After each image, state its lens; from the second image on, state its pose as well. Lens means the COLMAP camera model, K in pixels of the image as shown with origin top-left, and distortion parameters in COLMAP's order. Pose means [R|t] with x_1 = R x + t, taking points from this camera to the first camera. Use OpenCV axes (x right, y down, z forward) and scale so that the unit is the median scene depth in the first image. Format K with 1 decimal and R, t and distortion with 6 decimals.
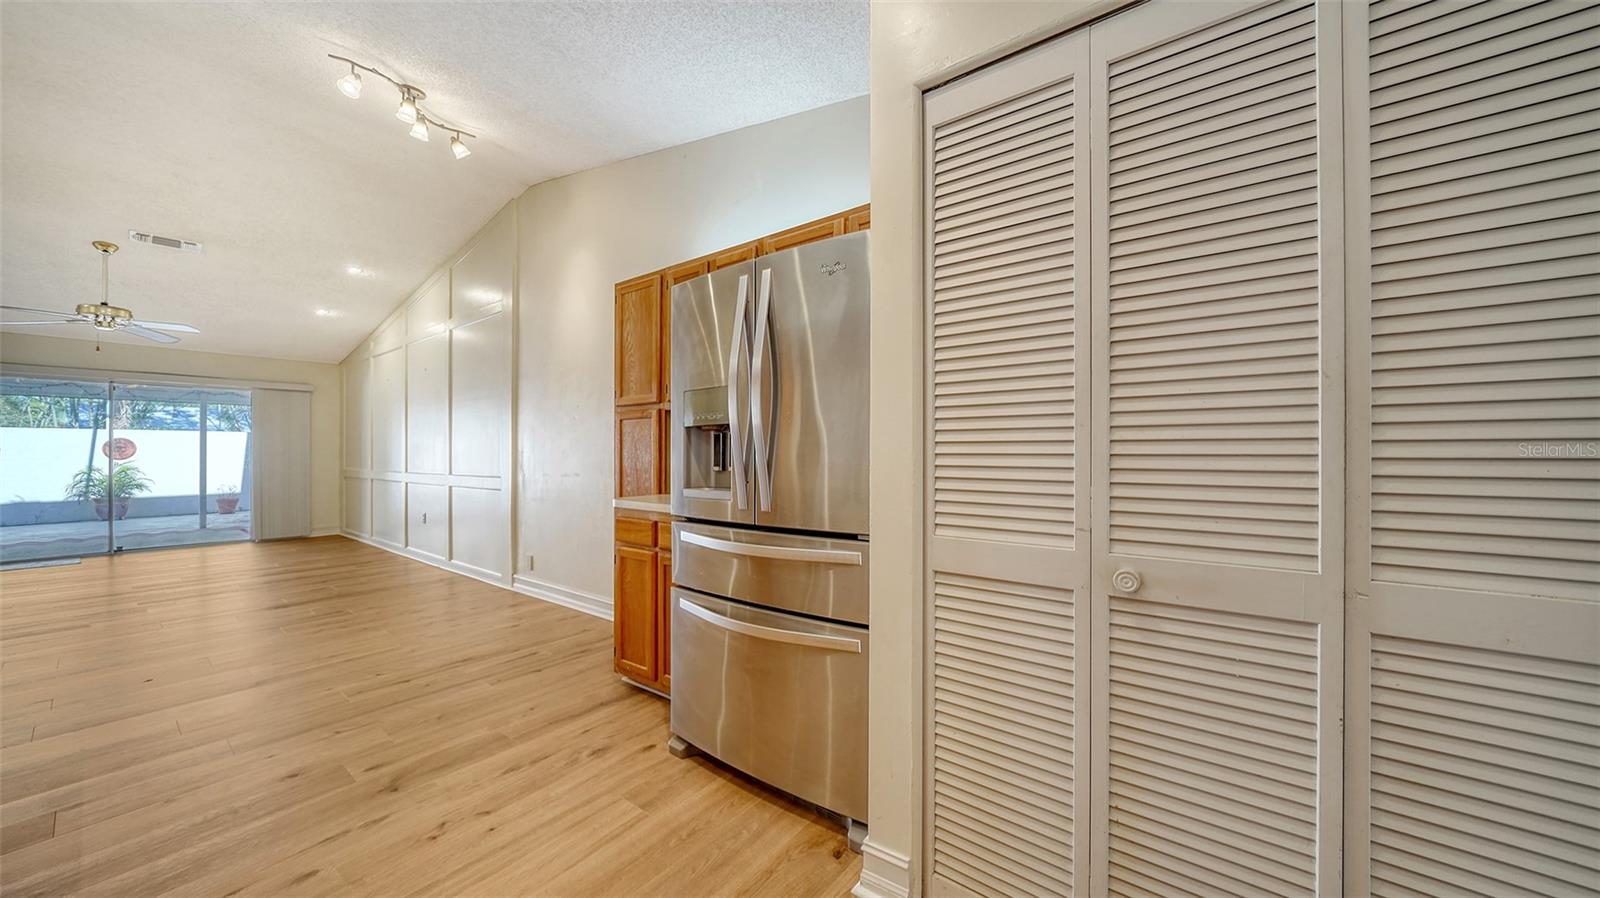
lens RADIAL K [[569.7, 0, 802.2], [0, 569.7, 445.7], [0, 0, 1]] dist [-0.013979, -0.000461]
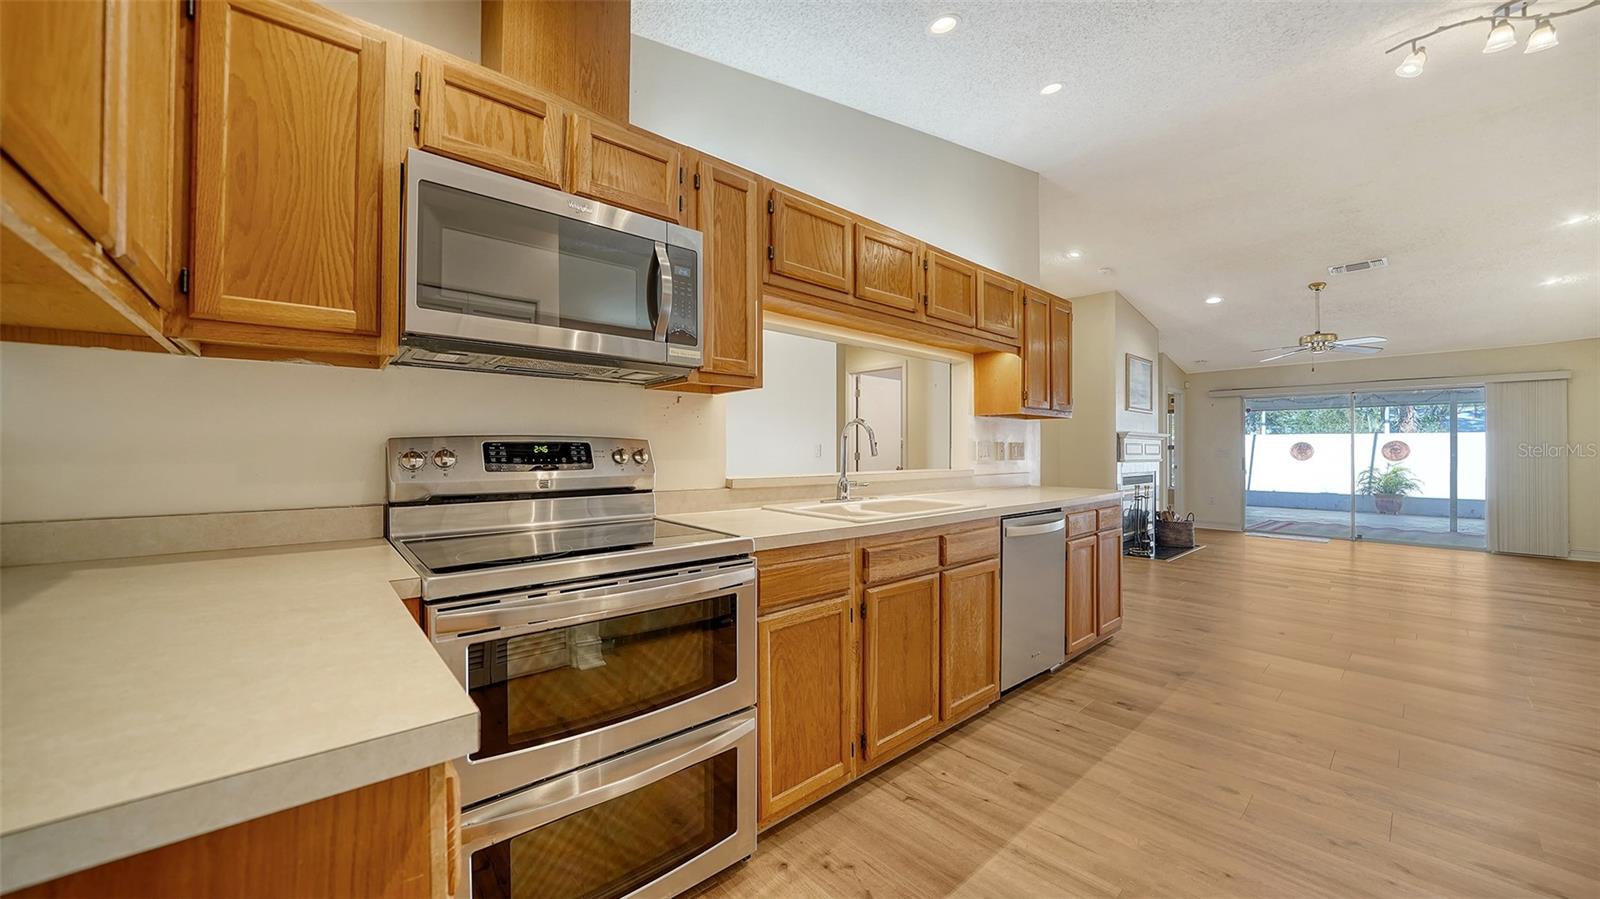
lens RADIAL K [[569.7, 0, 799.2], [0, 569.7, 448.0], [0, 0, 1]] dist [-0.013979, -0.000461]
pose [[-0.178890, -0.002268, -0.983866, 0.095258], [0.003046, 0.999991, -0.002859, 0.000135], [0.983864, -0.003508, -0.178882, 0.050292]]
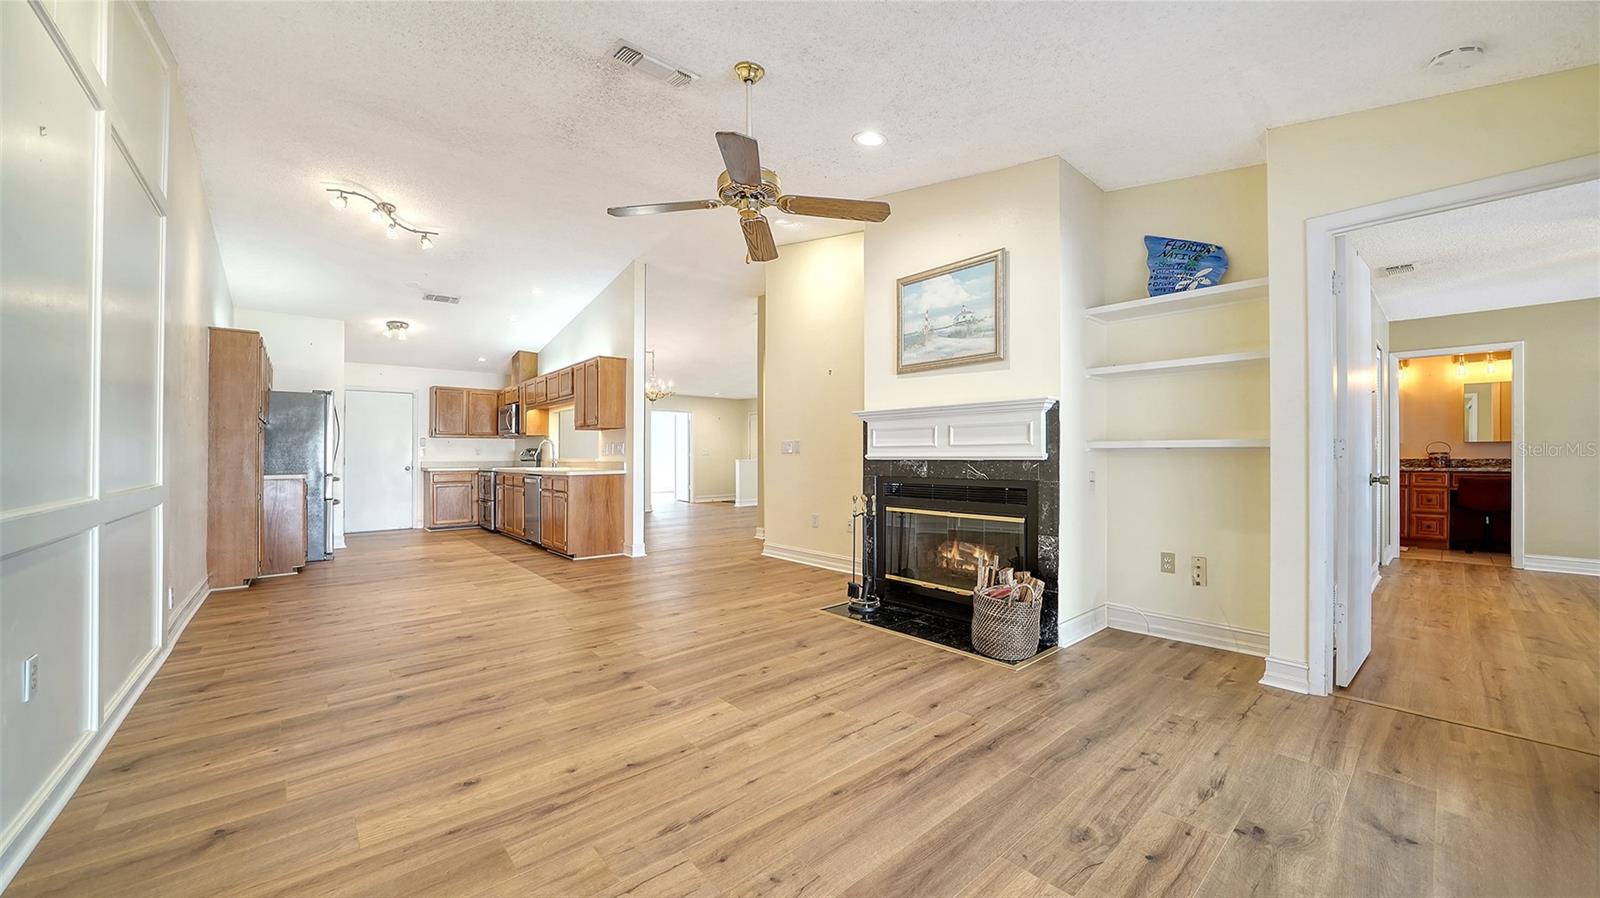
lens RADIAL K [[569.7, 0, 781.8], [0, 569.7, 457.1], [0, 0, 1]] dist [-0.013979, -0.000461]
pose [[-0.978945, 0.007067, 0.204000, -0.754727], [0.005893, 0.999962, -0.006362, 0.018843], [-0.204038, -0.005025, -0.978950, 0.833835]]
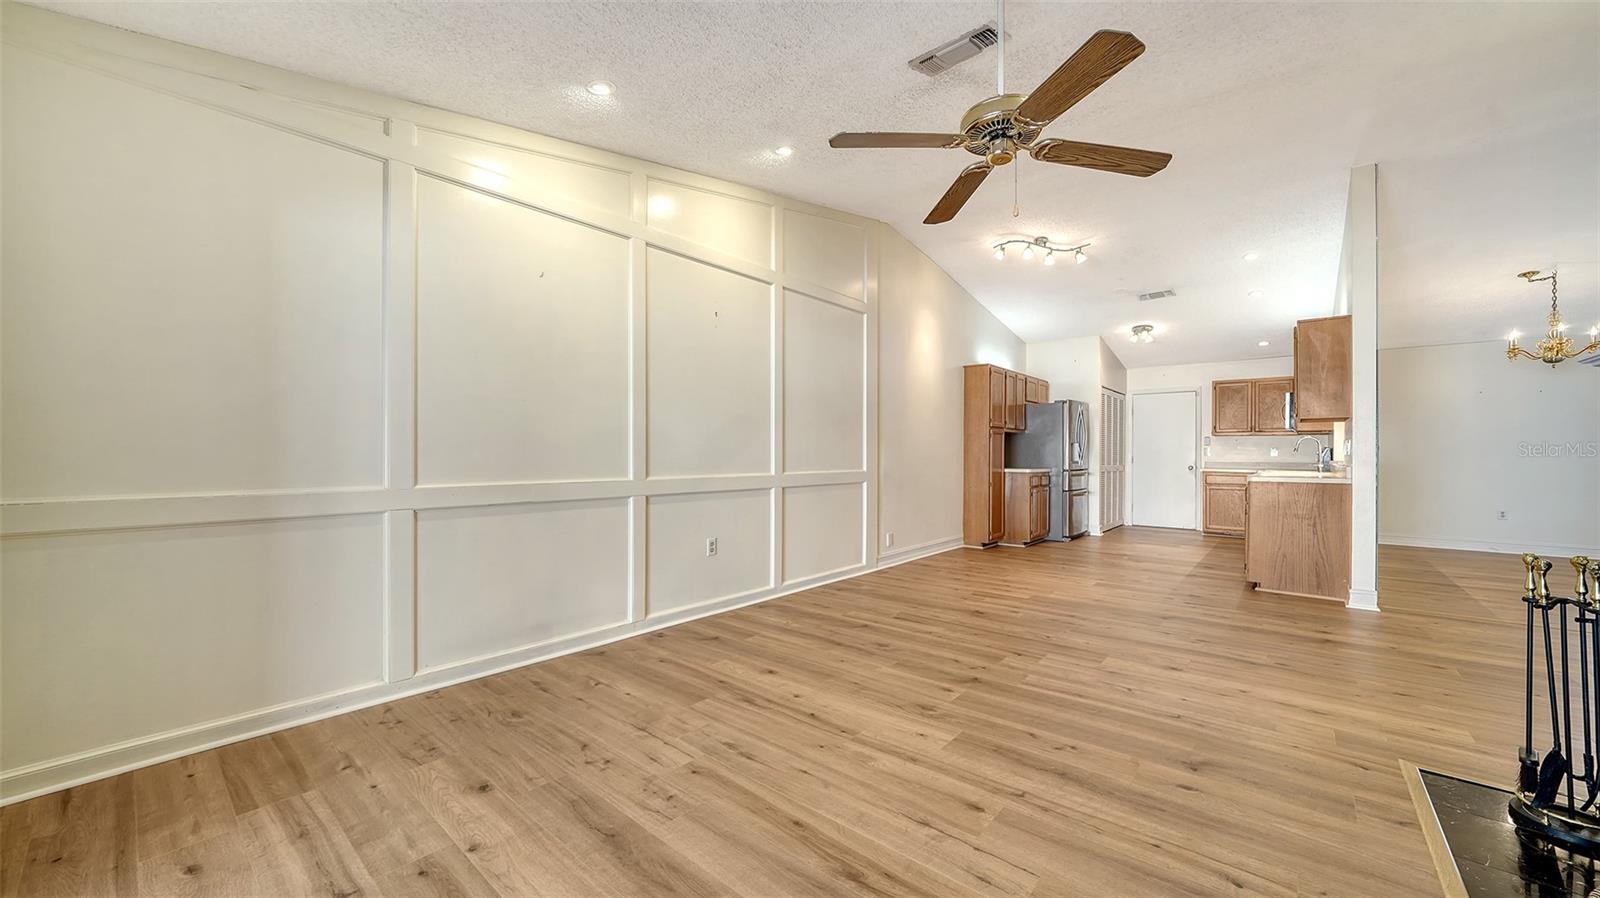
lens RADIAL K [[586.0, 0, 808.2], [0, 586.0, 442.0], [0, 0, 1]] dist [-0.014994, 0.000241]
pose [[0.030077, 0.024702, 0.999242, -0.930658], [-0.014920, 0.999594, -0.024262, 0.017852], [-0.999436, -0.014179, 0.030434, 0.615703]]
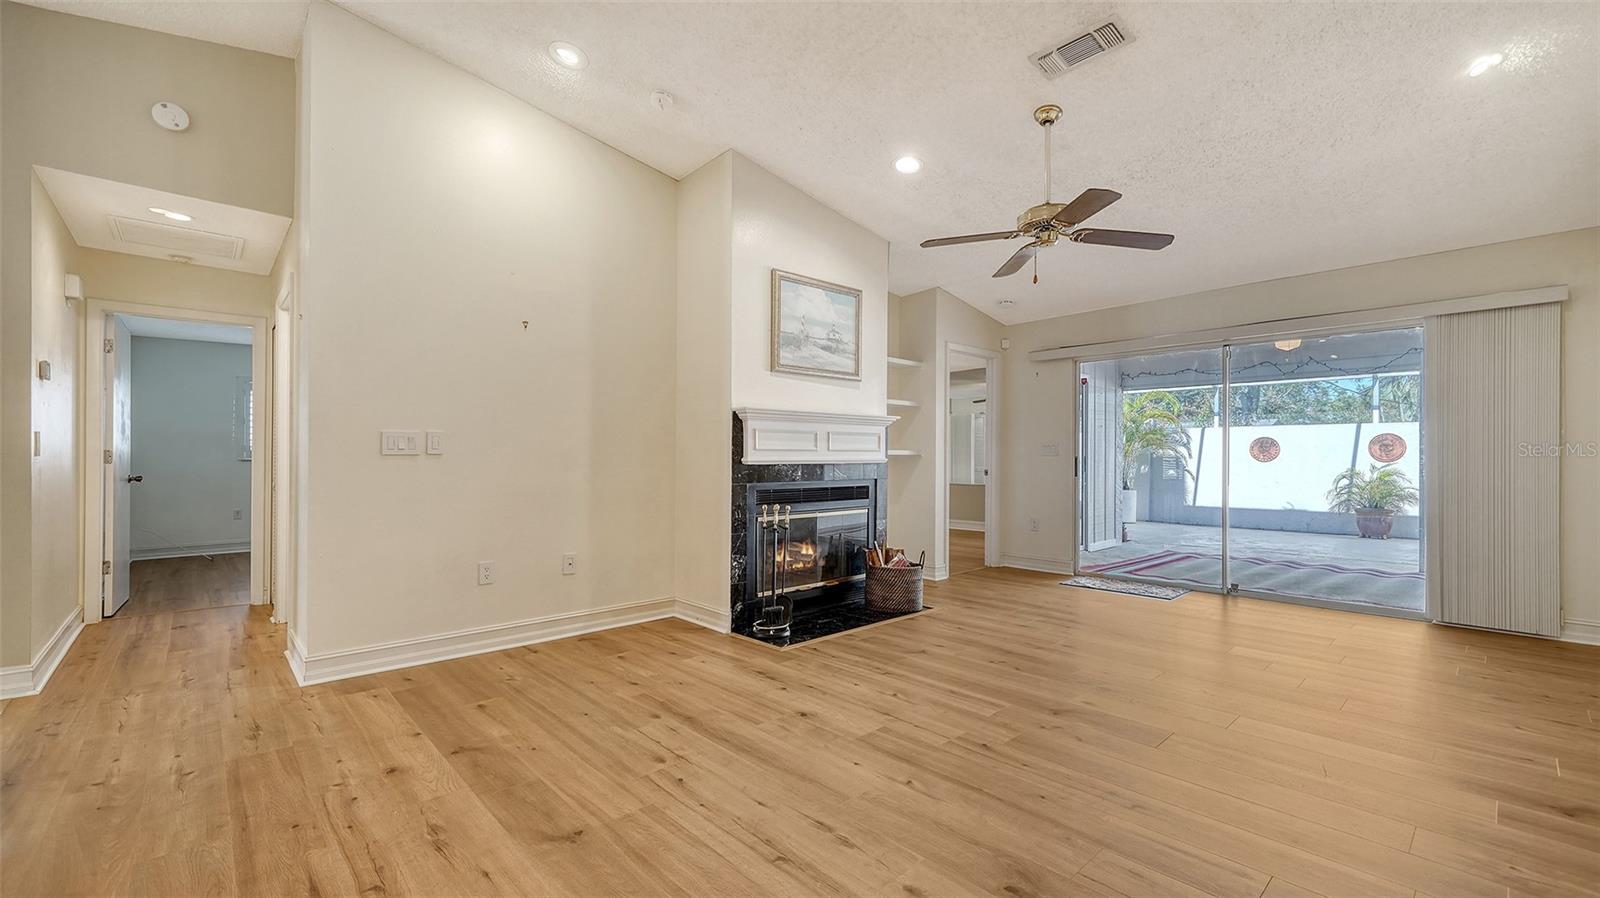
lens RADIAL K [[664.1, 0, 816.1], [0, 664.1, 456.9], [0, 0, 1]] dist [-0.001549, 0.001852]
pose [[-0.149406, 0.000335, -0.988776, -0.259662], [0.011212, 0.999936, -0.001356, 0.014667], [0.988712, -0.011288, -0.149400, 0.464247]]
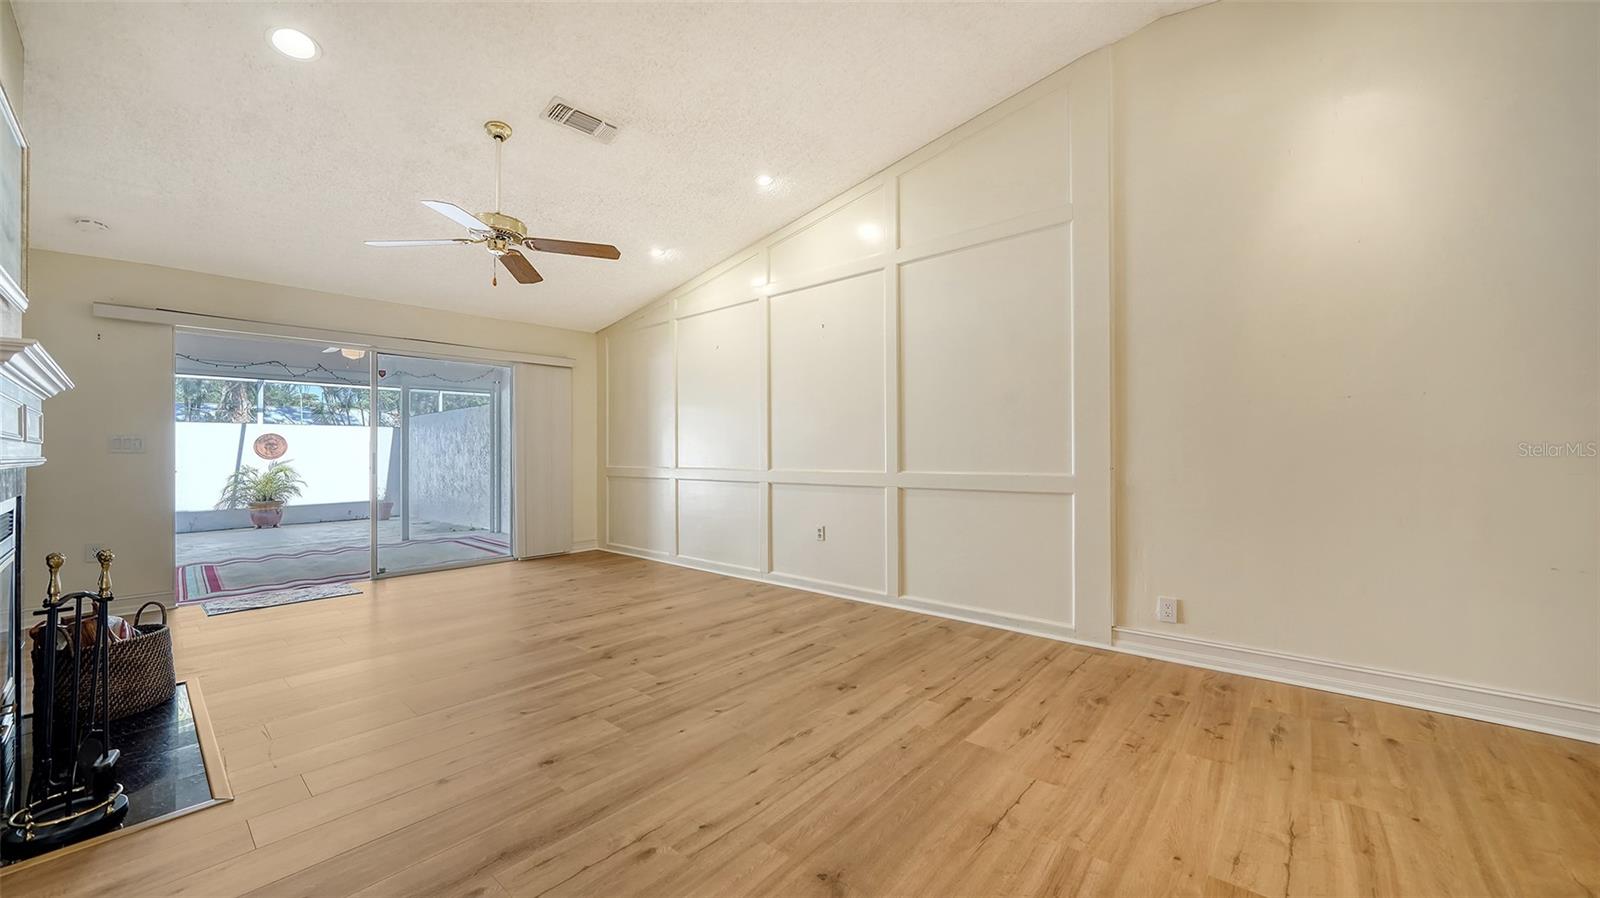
lens RADIAL K [[586.0, 0, 795.3], [0, 586.0, 450.3], [0, 0, 1]] dist [-0.014994, 0.000241]
pose [[0.998673, -0.003063, -0.051410, -0.466239], [0.003372, 0.999977, 0.005921, 0.012562], [0.051391, -0.006086, 0.998660, 0.179966]]
